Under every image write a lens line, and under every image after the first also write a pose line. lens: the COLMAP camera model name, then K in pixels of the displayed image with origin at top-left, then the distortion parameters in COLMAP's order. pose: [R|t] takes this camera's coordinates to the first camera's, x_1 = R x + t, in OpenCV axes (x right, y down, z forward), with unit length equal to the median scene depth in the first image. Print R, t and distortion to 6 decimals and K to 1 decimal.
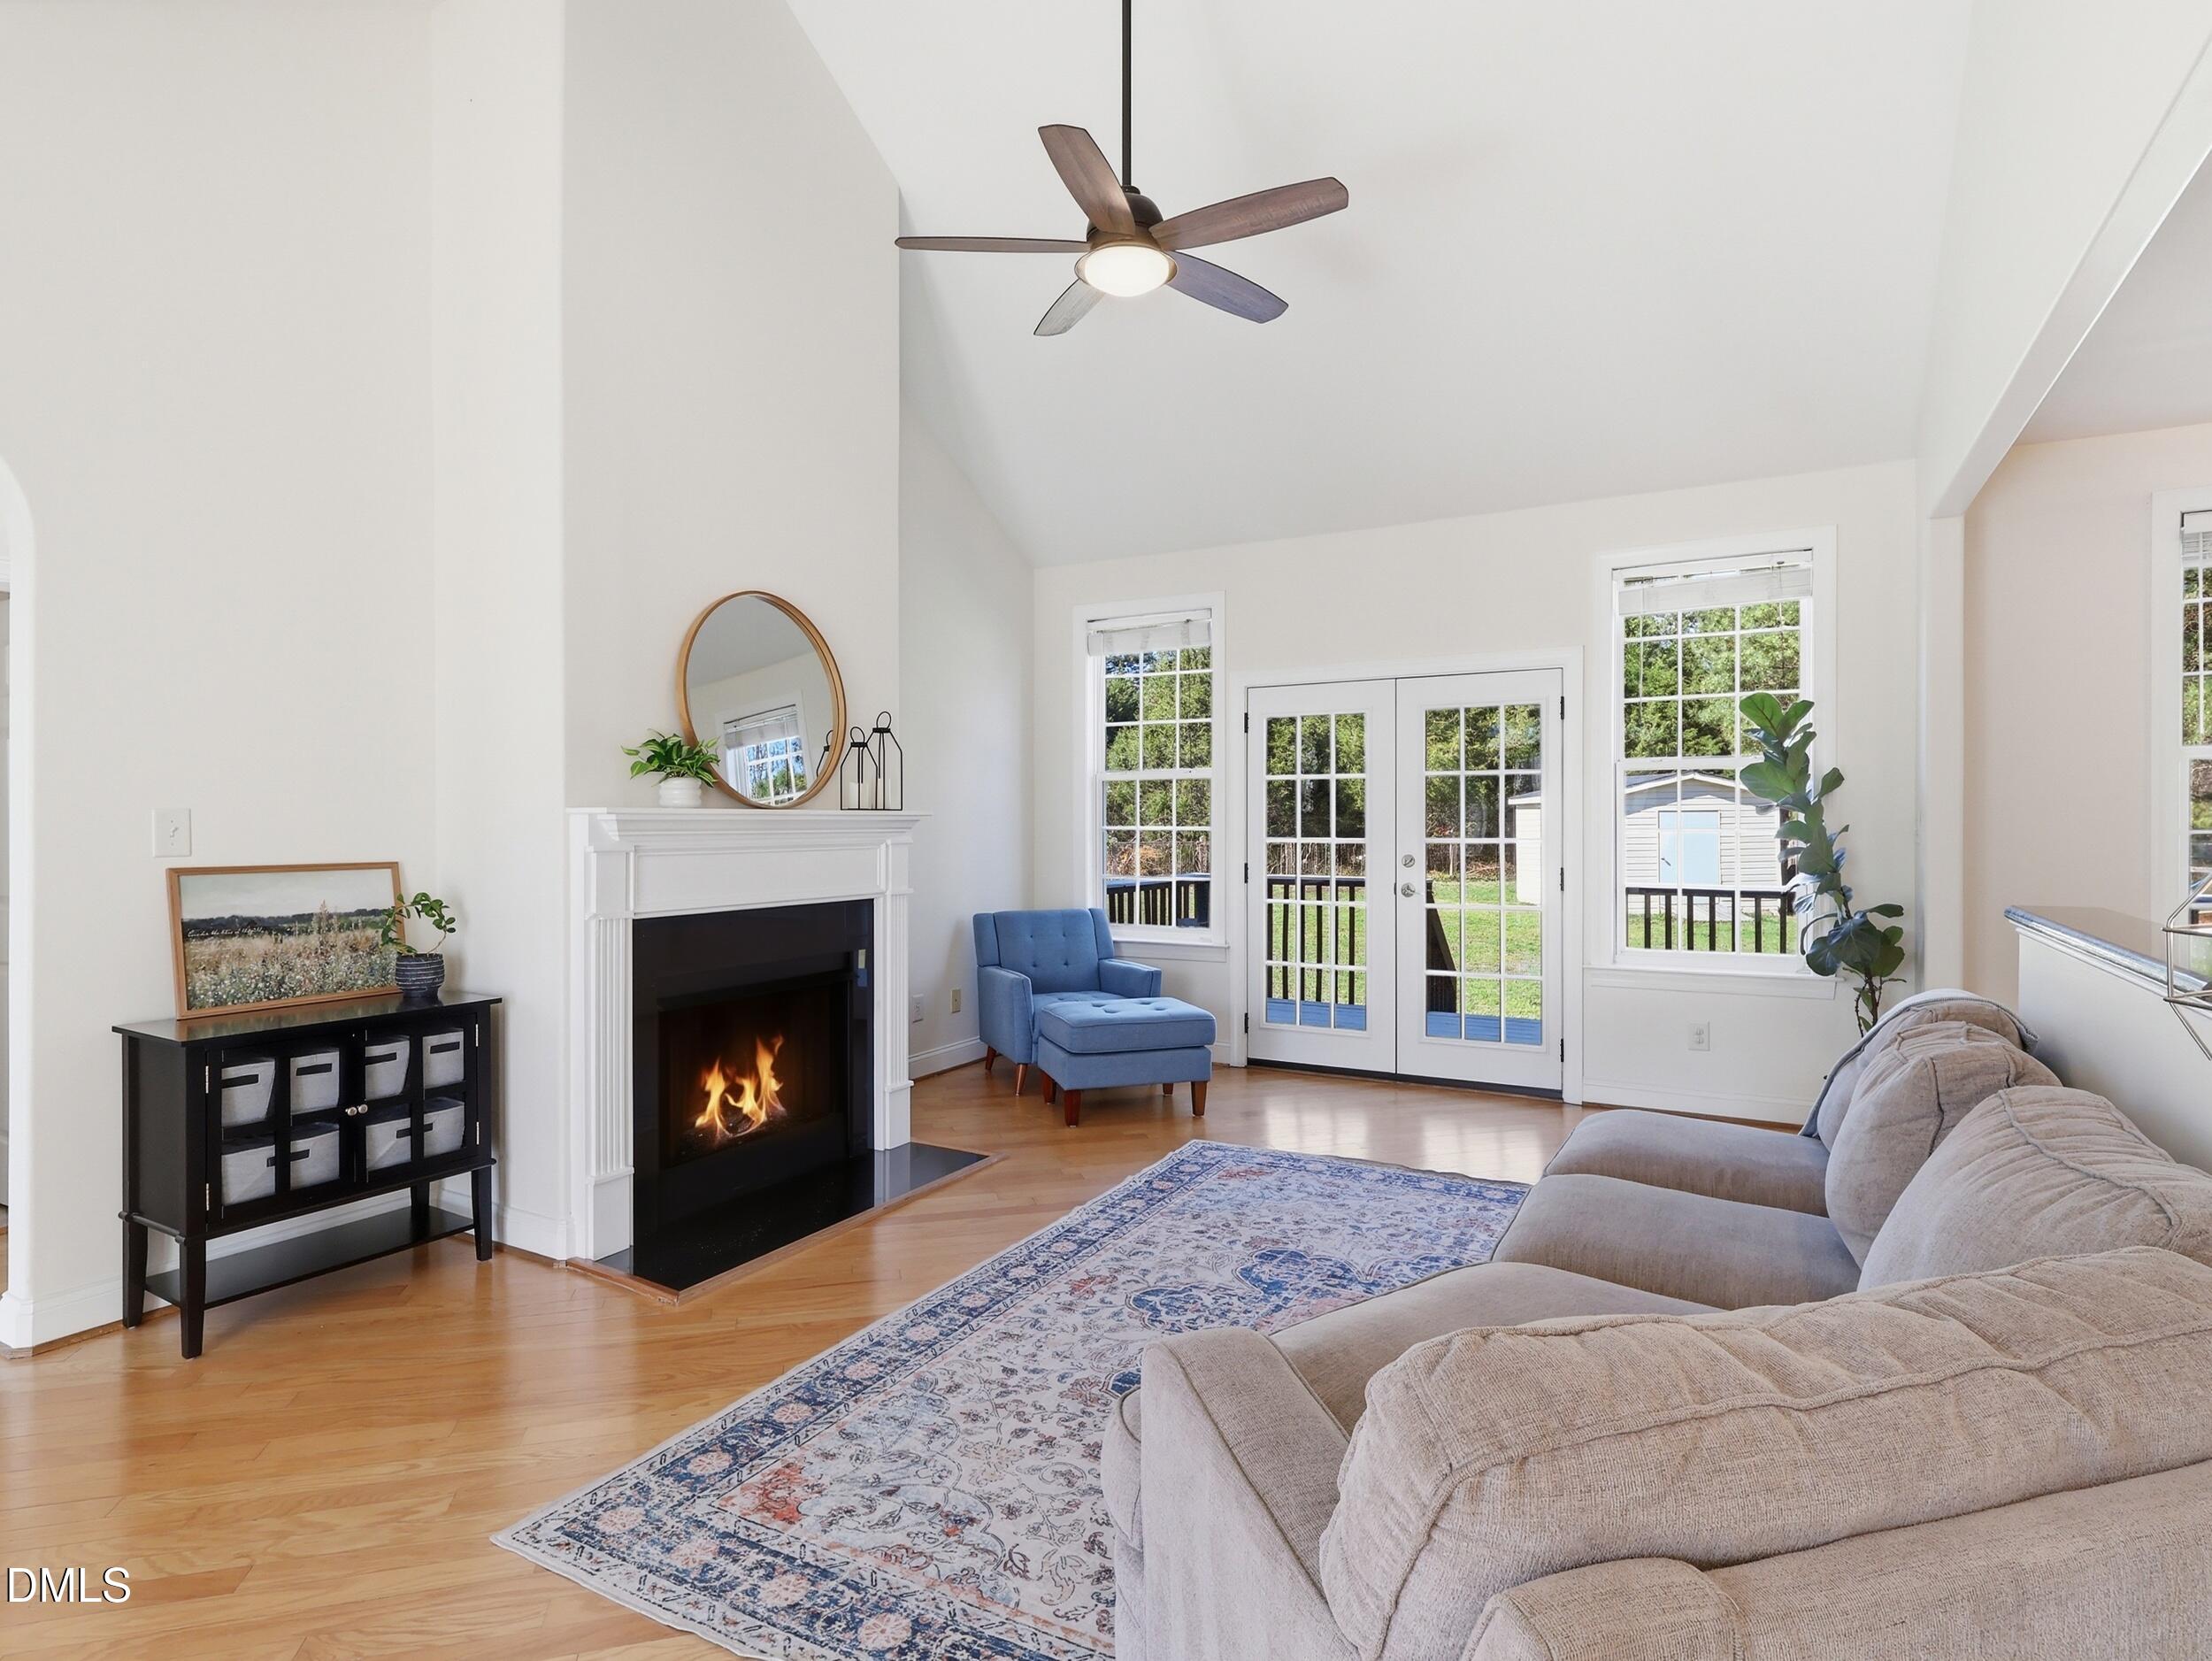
lens RADIAL K [[1170.4, 0, 1101.5], [0, 1170.4, 826.8], [0, 0, 1]] dist [-0.004000, 0.002571]
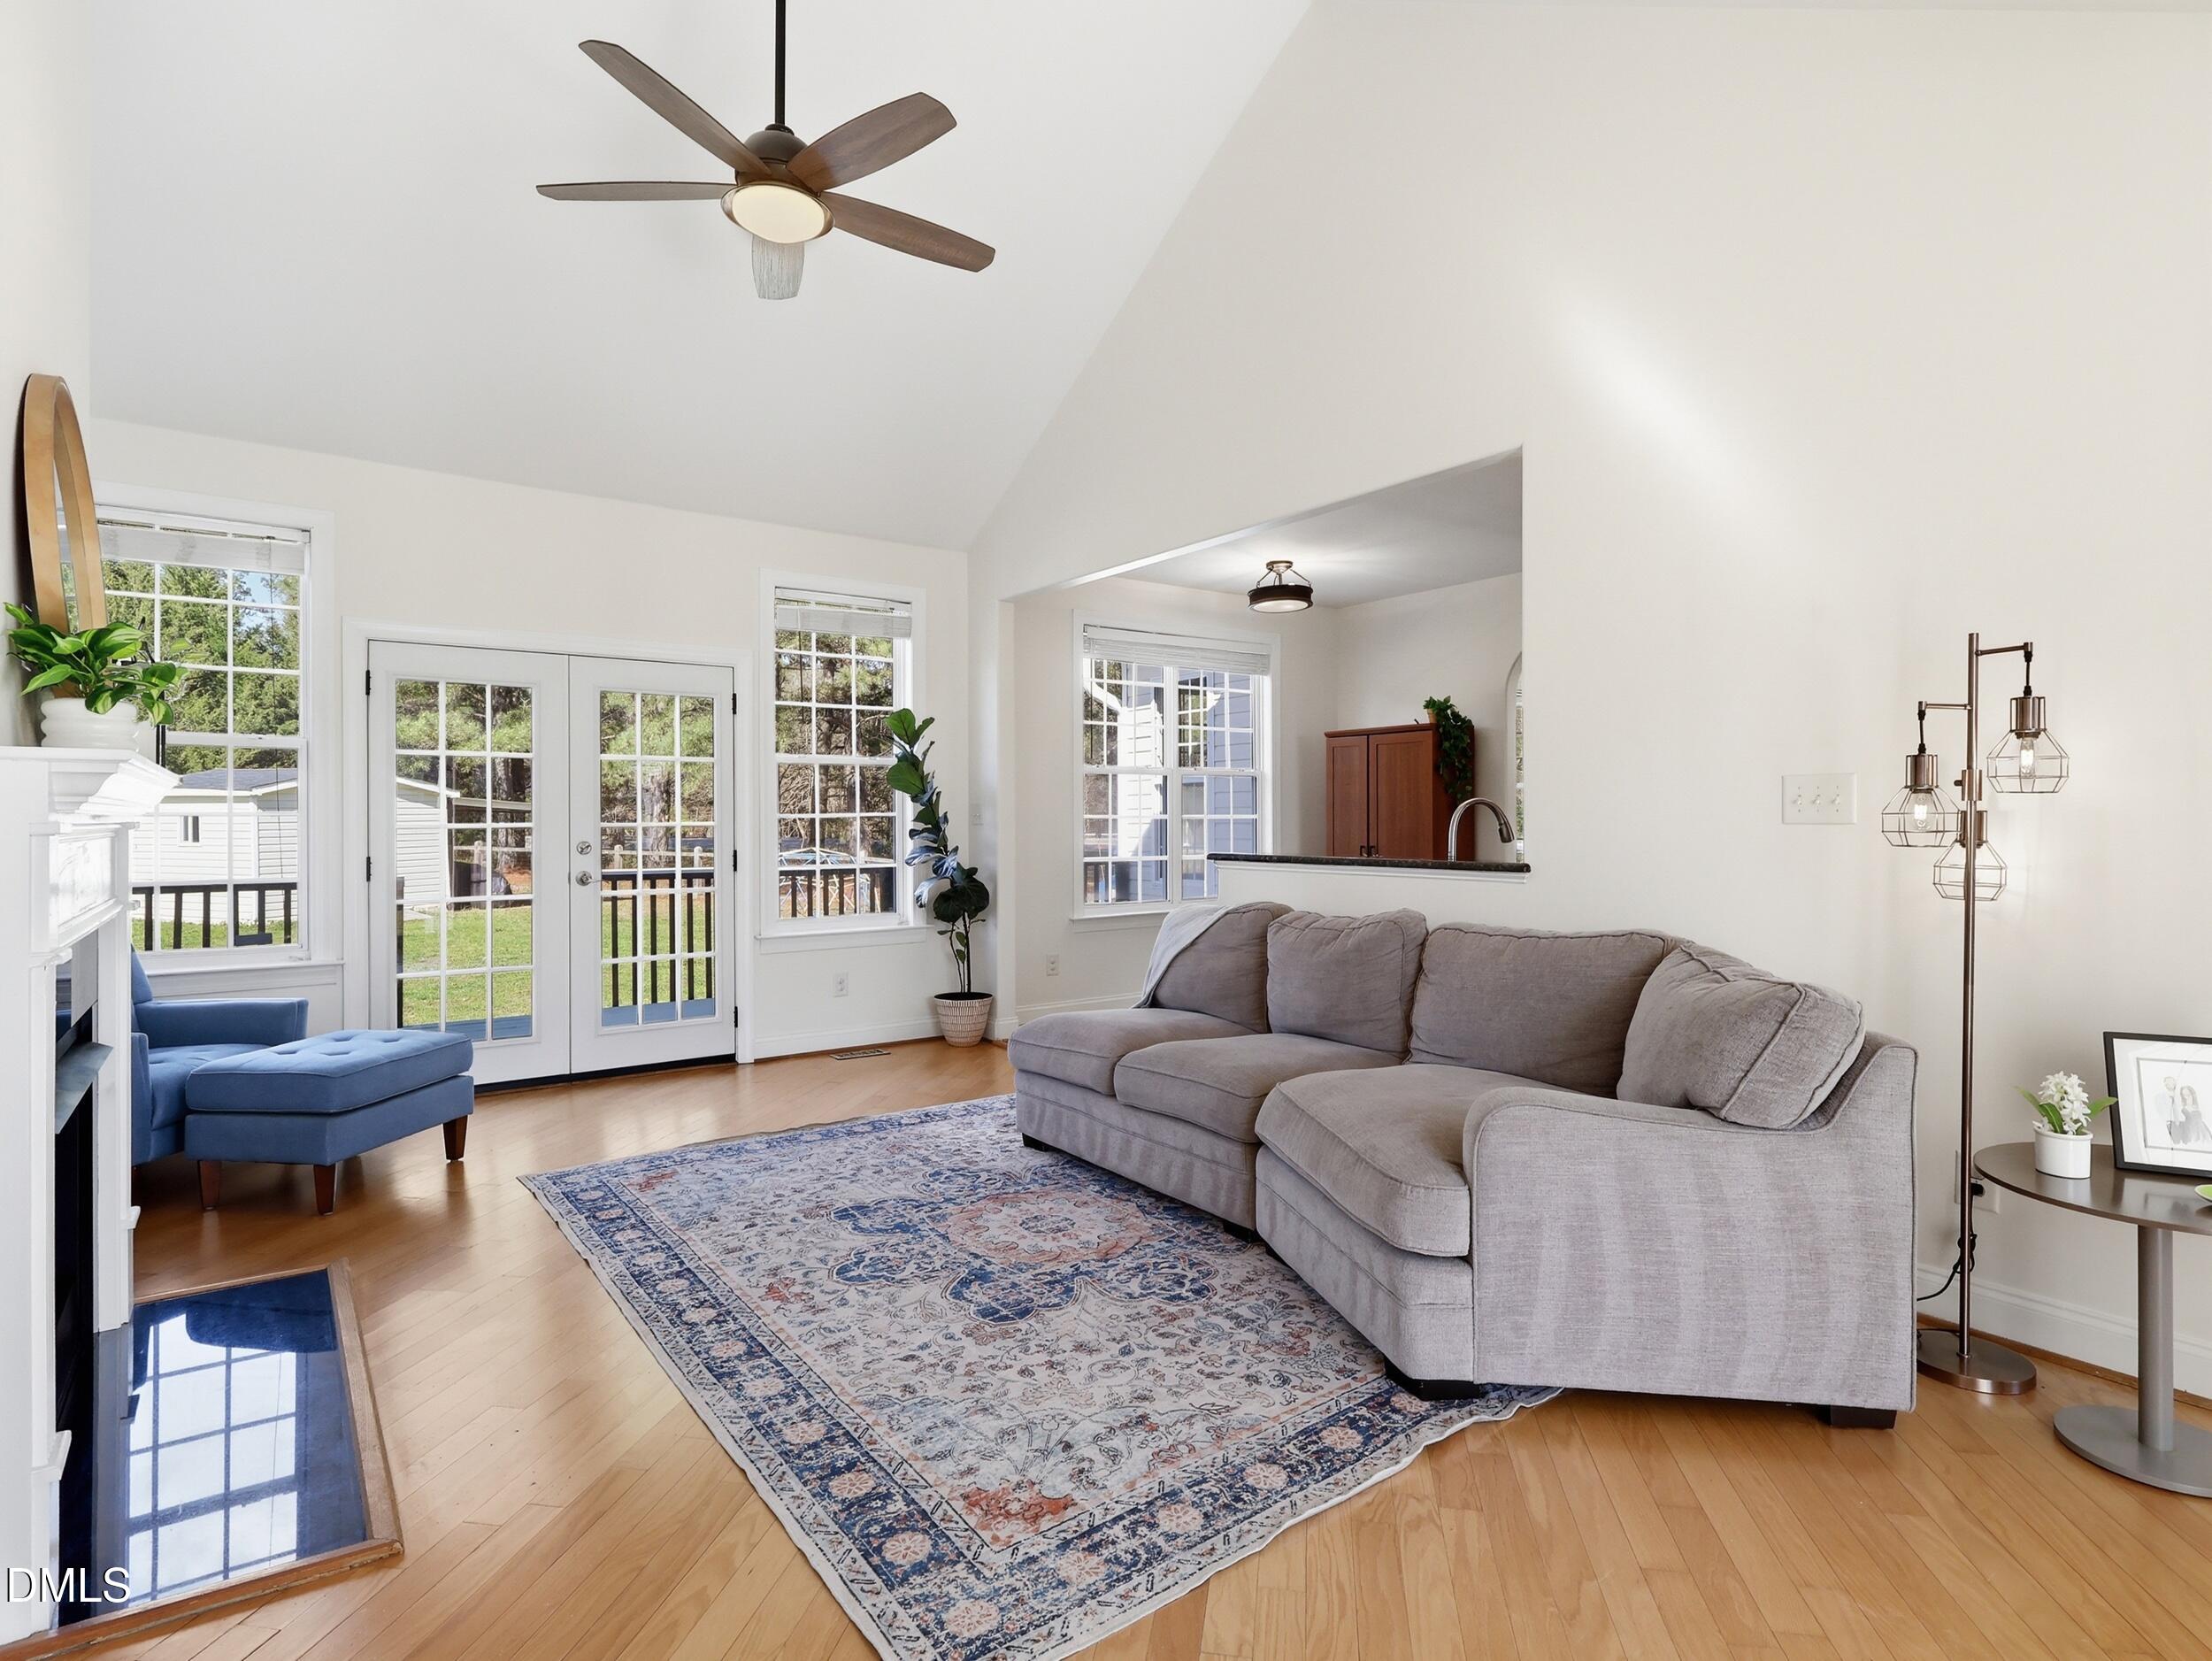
lens RADIAL K [[1170.4, 0, 1106.6], [0, 1170.4, 827.1], [0, 0, 1]] dist [-0.004000, 0.002571]
pose [[0.404512, -0.004019, 0.914524, -0.726826], [0.004899, 0.999986, 0.002228, 0.019575], [-0.914519, 0.003579, 0.404526, 0.370039]]
